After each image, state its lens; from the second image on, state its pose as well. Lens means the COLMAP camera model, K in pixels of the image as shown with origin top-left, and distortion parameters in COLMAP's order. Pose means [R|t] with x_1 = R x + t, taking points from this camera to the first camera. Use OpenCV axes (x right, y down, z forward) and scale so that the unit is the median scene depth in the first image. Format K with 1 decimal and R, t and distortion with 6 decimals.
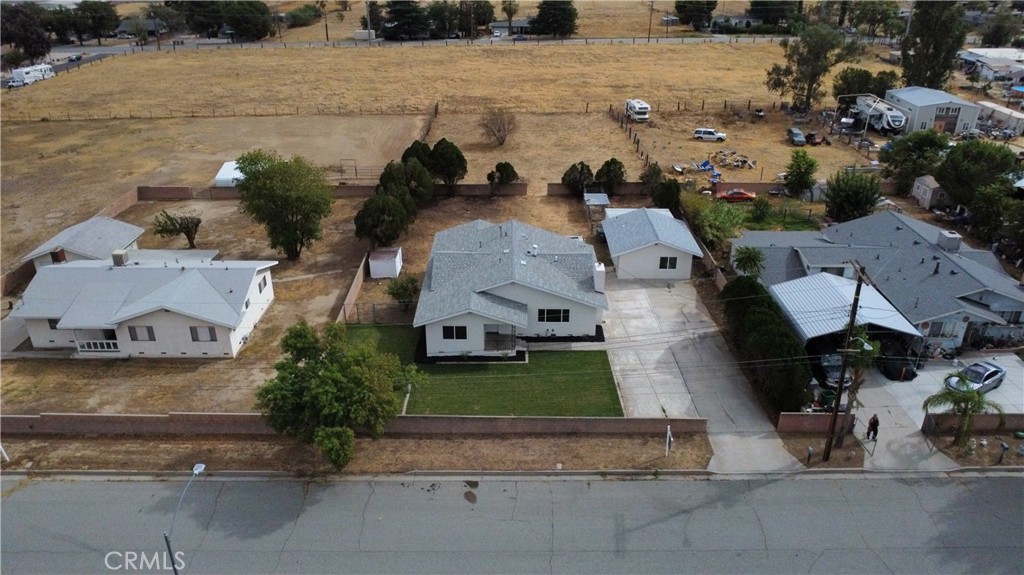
lens RADIAL K [[742.2, 0, 511.6], [0, 742.2, 287.1], [0, 0, 1]] dist [-0.022974, -0.008304]
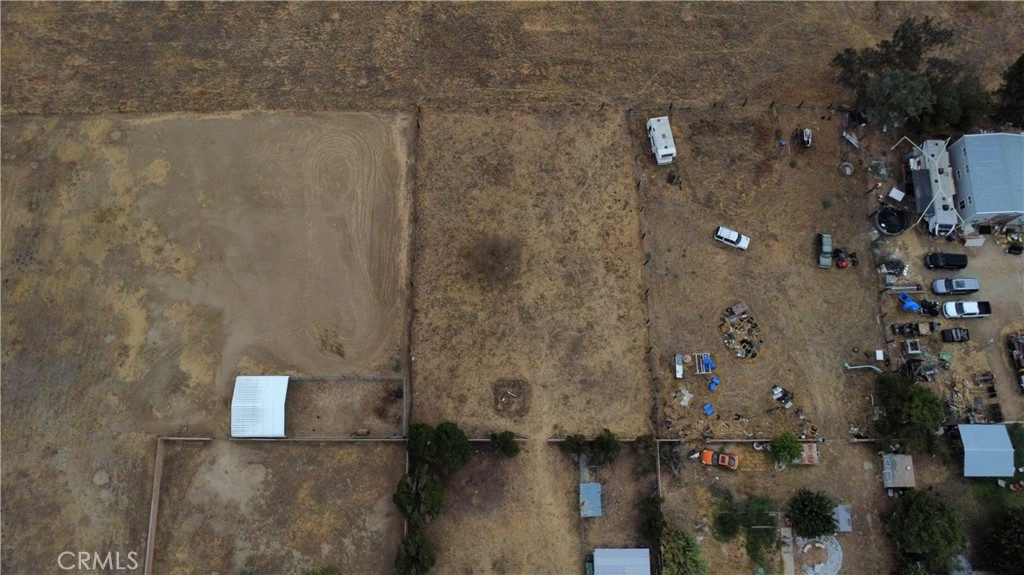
lens RADIAL K [[742.2, 0, 513.4], [0, 742.2, 286.7], [0, 0, 1]] dist [-0.022974, -0.008304]
pose [[0.999932, -0.010453, 0.005095, -0.005180], [0.002965, 0.652842, 0.757489, -1.424952], [-0.011244, -0.757422, 0.652828, 0.621610]]
